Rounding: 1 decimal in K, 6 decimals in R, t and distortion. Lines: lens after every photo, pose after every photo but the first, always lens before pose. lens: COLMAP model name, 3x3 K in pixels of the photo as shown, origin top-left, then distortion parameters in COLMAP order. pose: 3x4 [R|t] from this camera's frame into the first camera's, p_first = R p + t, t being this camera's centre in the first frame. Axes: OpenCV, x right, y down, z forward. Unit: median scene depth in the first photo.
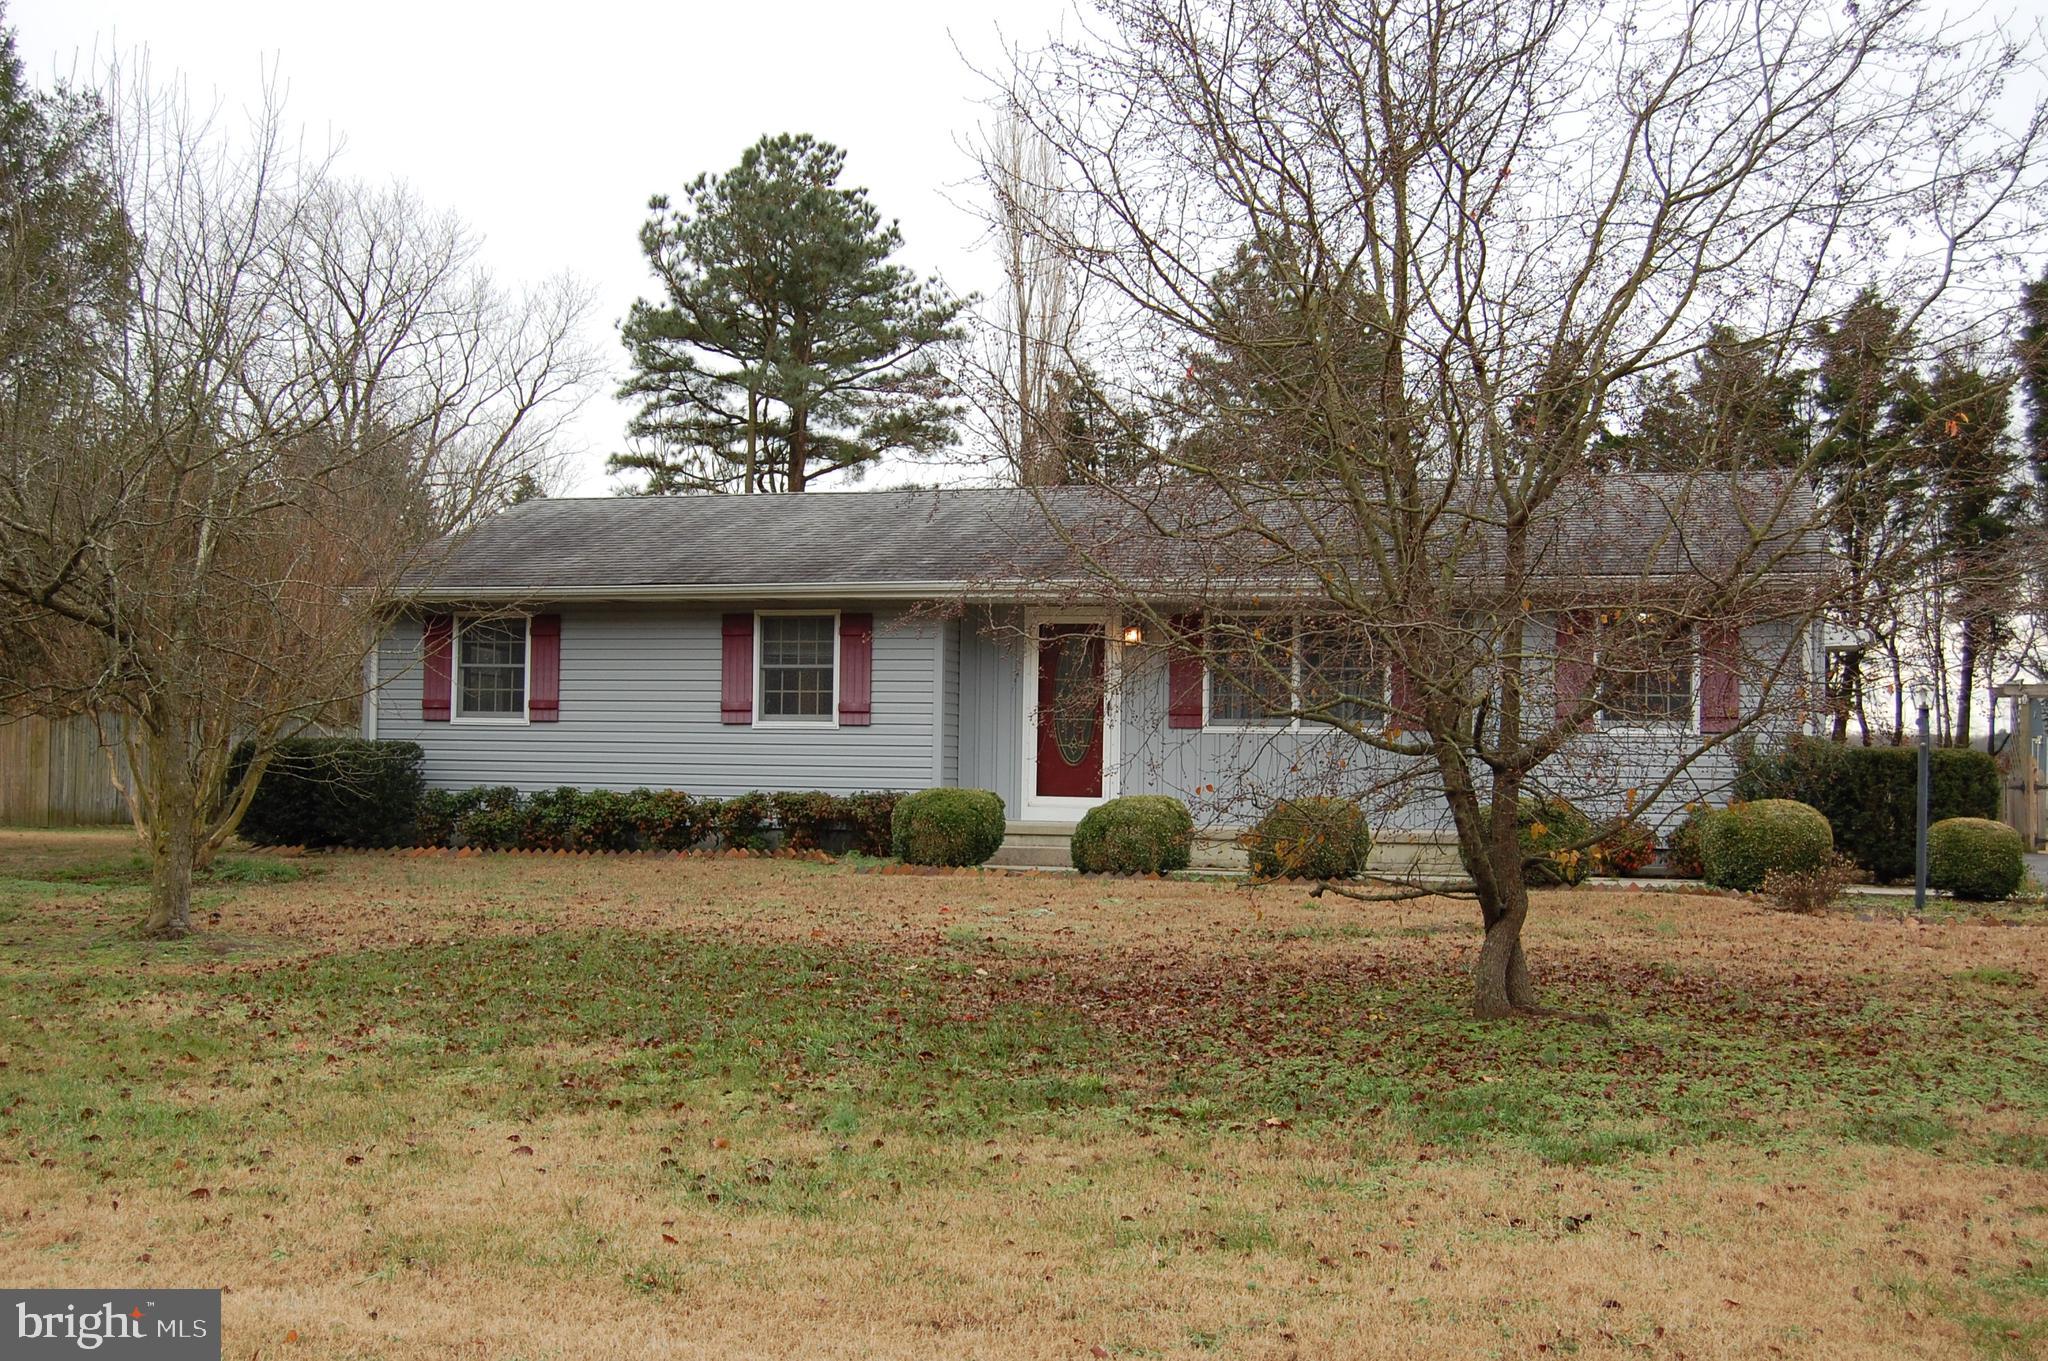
lens RADIAL K [[2169.6, 0, 1018.8], [0, 2169.6, 679.7], [0, 0, 1]] dist [-0.027315, 0.000000]
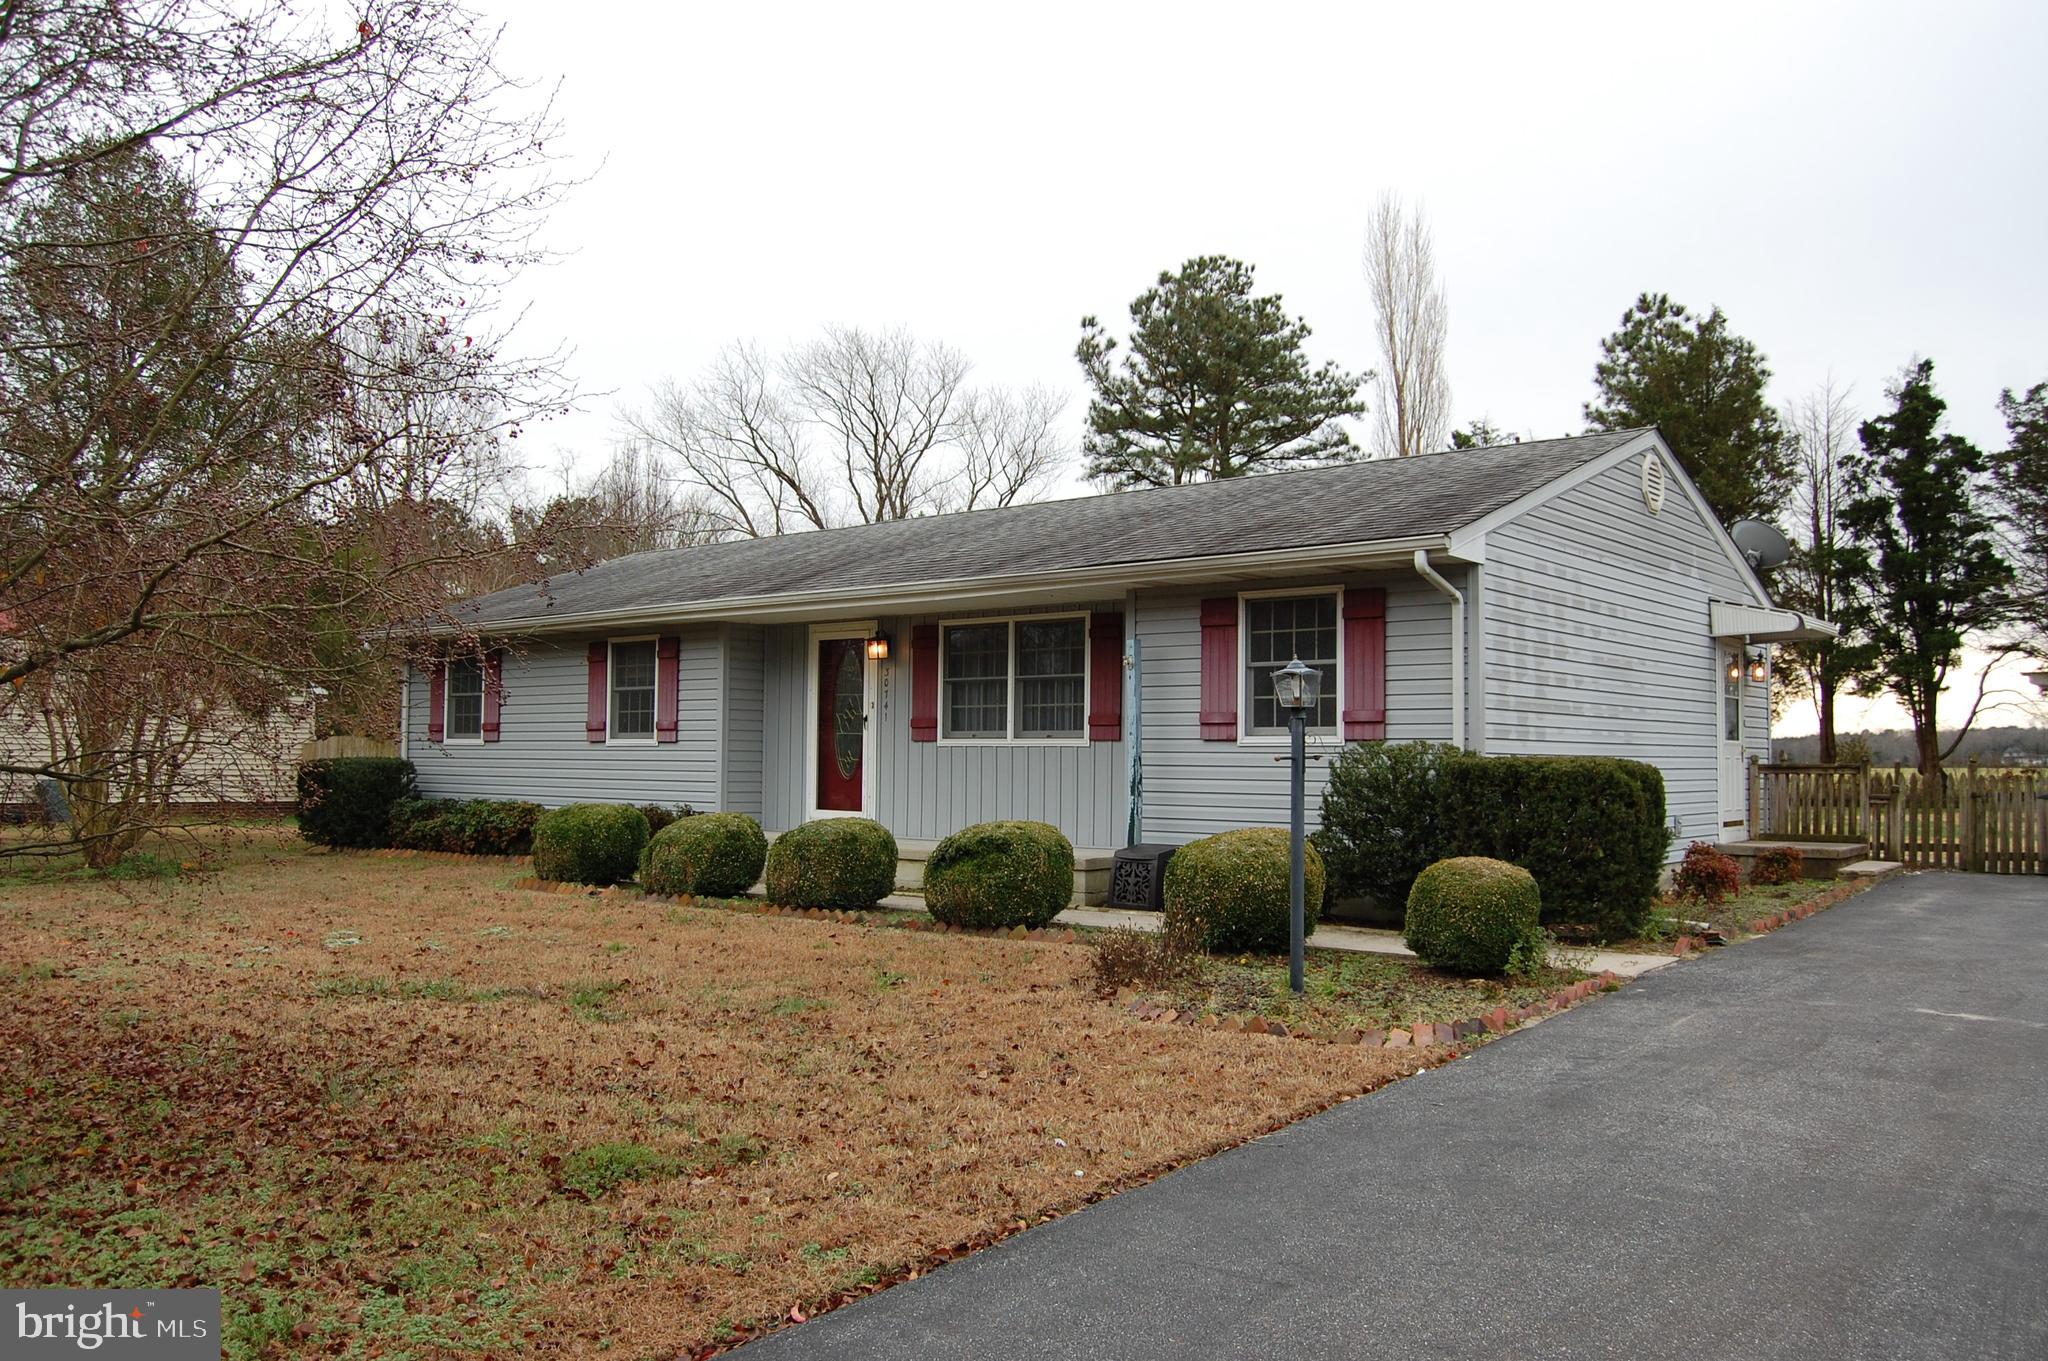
lens RADIAL K [[1608.9, 0, 1038.4], [0, 1608.9, 676.9], [0, 0, 1]] dist [-0.088458, 0.030462]
pose [[0.924645, -0.028078, -0.379793, 0.388463], [0.022271, 0.999558, -0.019676, 0.008234], [0.380178, 0.009735, 0.924862, 0.328594]]
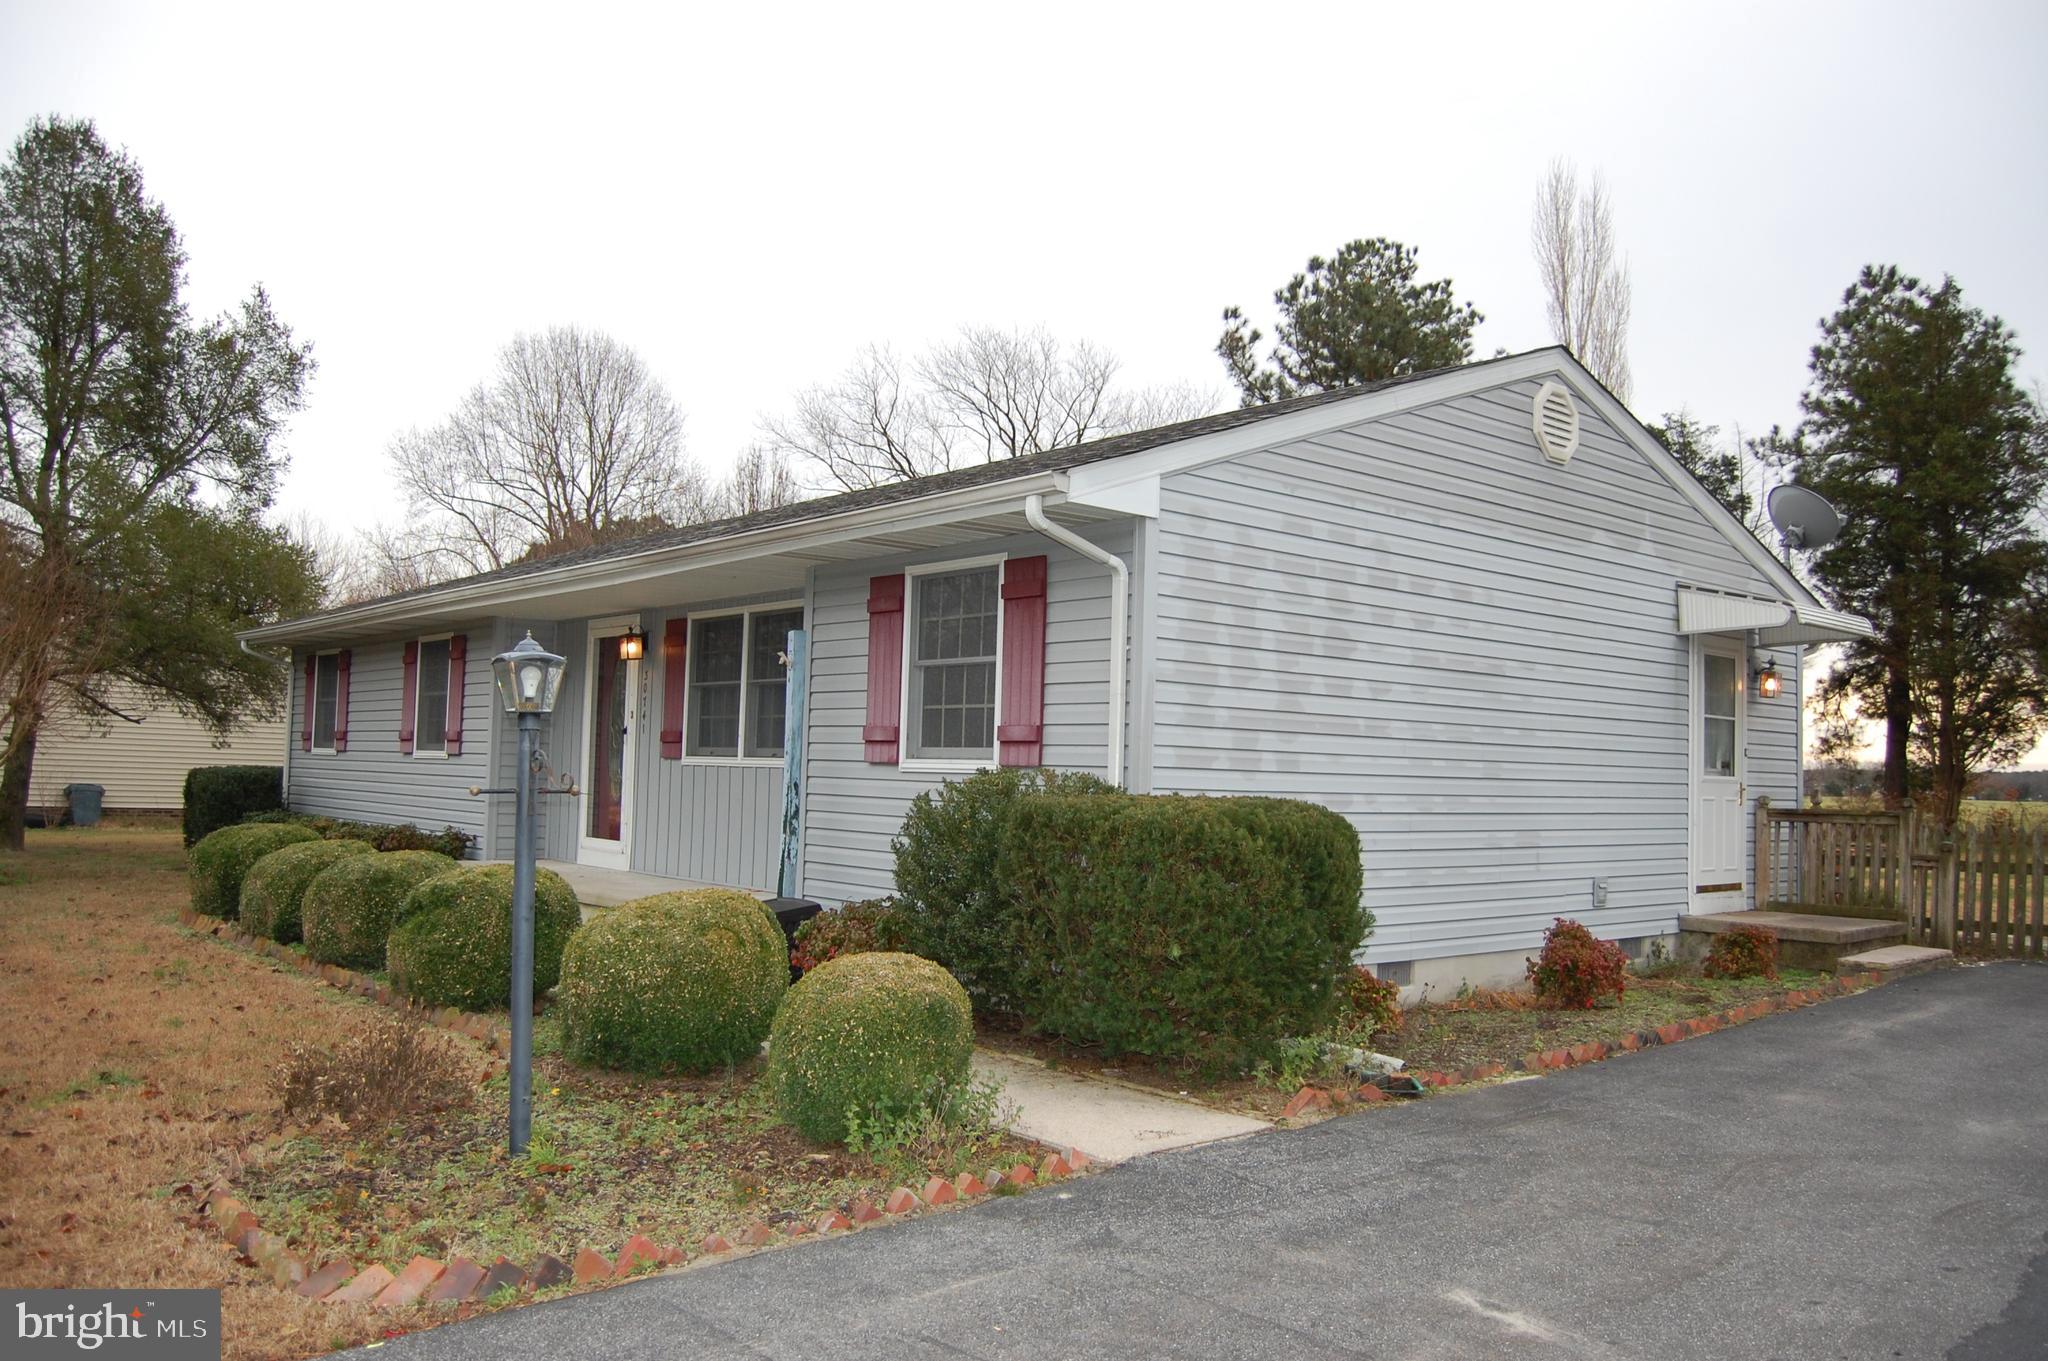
lens RADIAL K [[1608.9, 0, 1023.4], [0, 1608.9, 681.0], [0, 0, 1]] dist [-0.088458, 0.030462]
pose [[0.845568, -0.024472, -0.533306, 0.492025], [0.008897, 0.999456, -0.031756, 0.012829], [0.533793, 0.022108, 0.845326, 0.535316]]
